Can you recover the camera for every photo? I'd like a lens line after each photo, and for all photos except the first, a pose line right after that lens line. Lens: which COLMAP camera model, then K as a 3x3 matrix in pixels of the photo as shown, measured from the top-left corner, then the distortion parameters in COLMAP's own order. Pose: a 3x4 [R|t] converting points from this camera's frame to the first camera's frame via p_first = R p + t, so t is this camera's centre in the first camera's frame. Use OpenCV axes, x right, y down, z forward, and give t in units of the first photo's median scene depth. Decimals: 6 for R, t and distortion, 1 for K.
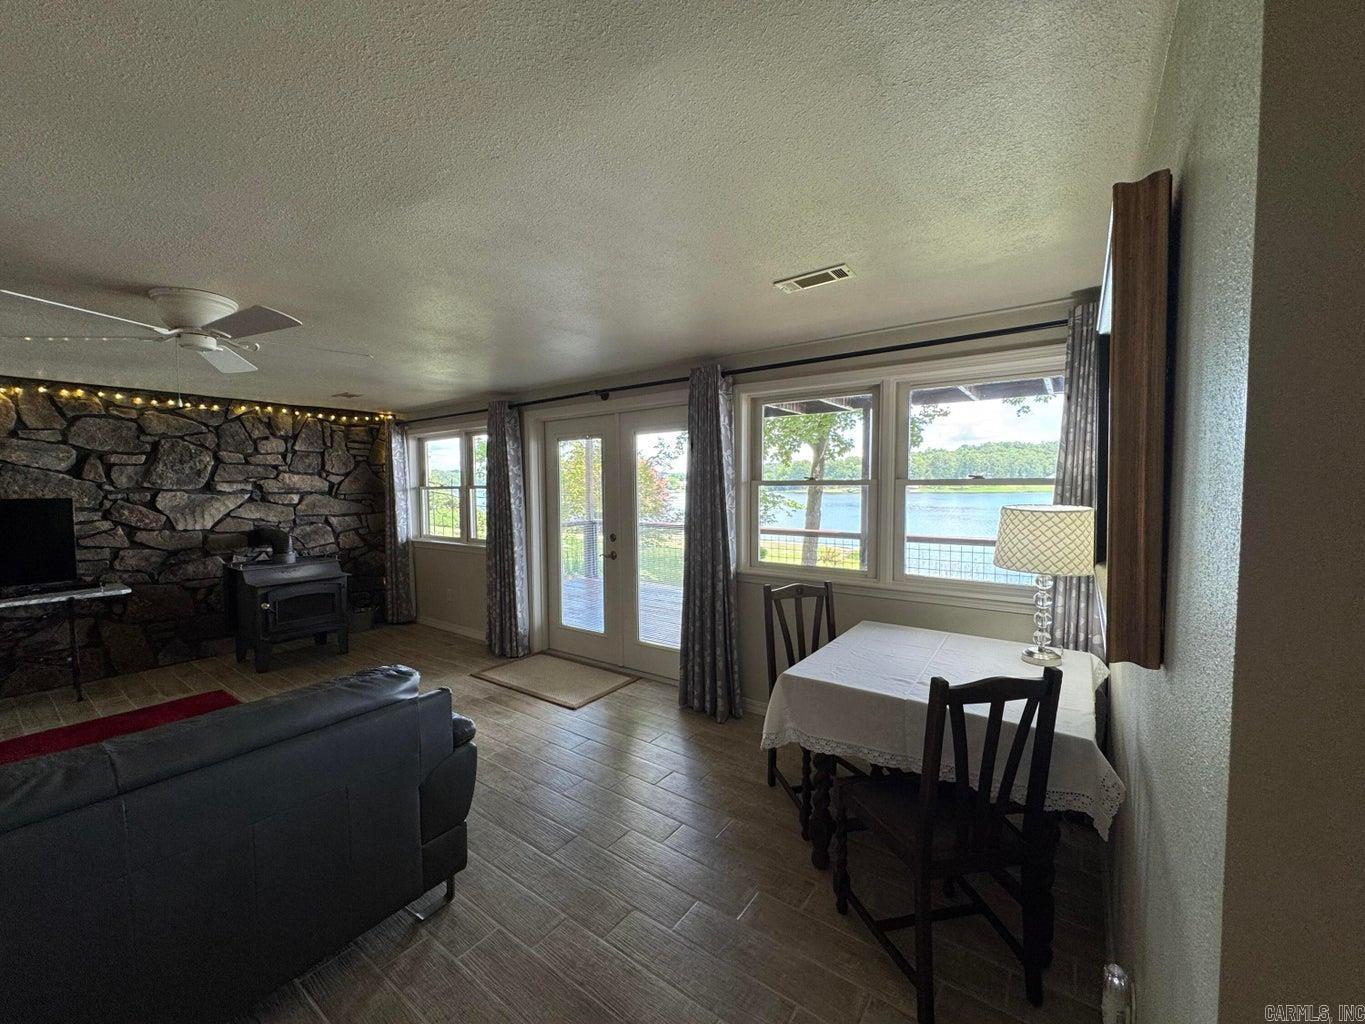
lens RADIAL K [[543.5, 0, 678.3], [0, 543.5, 509.8], [0, 0, 1]] dist [-0.000747, 0.000306]
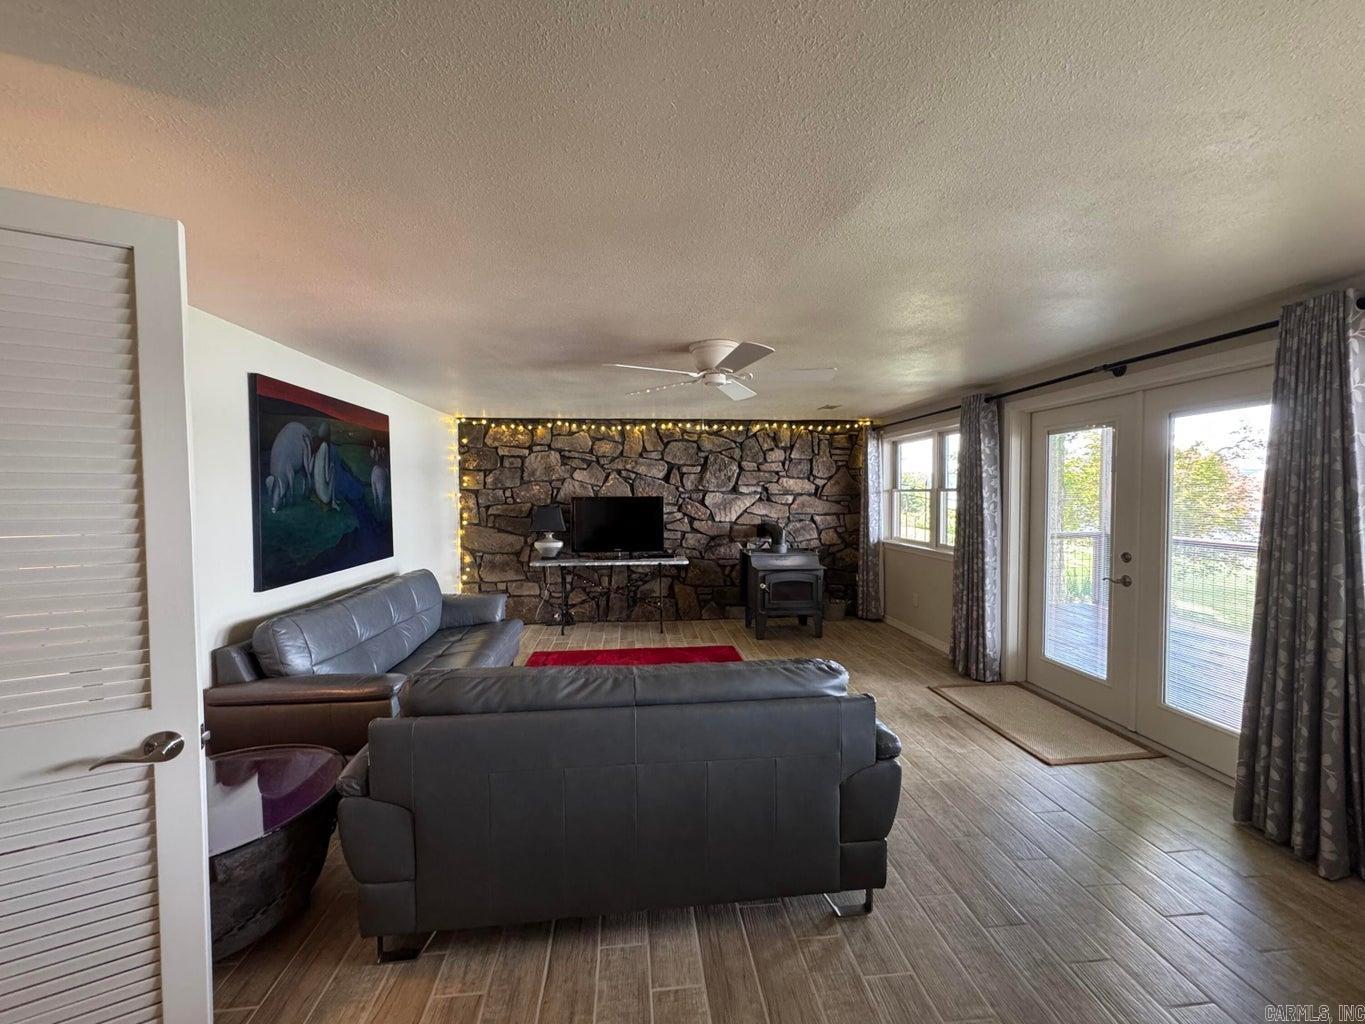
lens RADIAL K [[543.0, 0, 680.7], [0, 543.0, 510.3], [0, 0, 1]] dist [-0.001849, 0.000403]
pose [[0.665872, 0.030991, -0.745422, 0.026559], [-0.033289, 0.999376, 0.011812, -0.002435], [0.745323, 0.016949, 0.666488, 0.036797]]
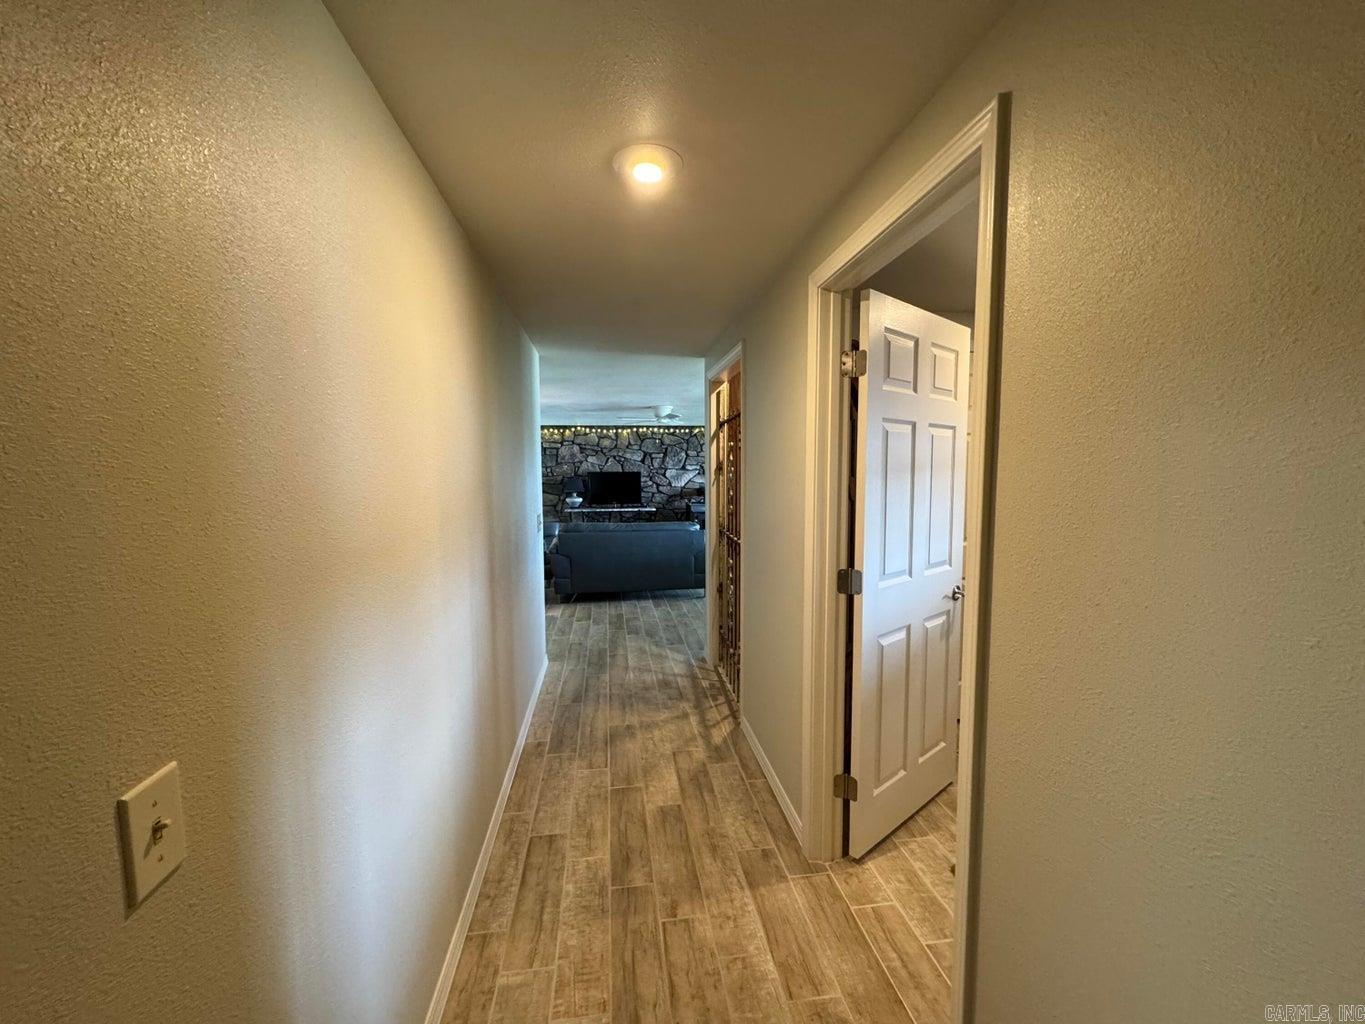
lens RADIAL K [[543.0, 0, 680.7], [0, 543.0, 510.3], [0, 0, 1]] dist [-0.001849, 0.000403]
pose [[0.695633, 0.057662, -0.716079, 0.774283], [-0.030921, 0.998253, 0.050346, 0.023332], [0.717731, -0.012881, 0.696201, -0.587330]]
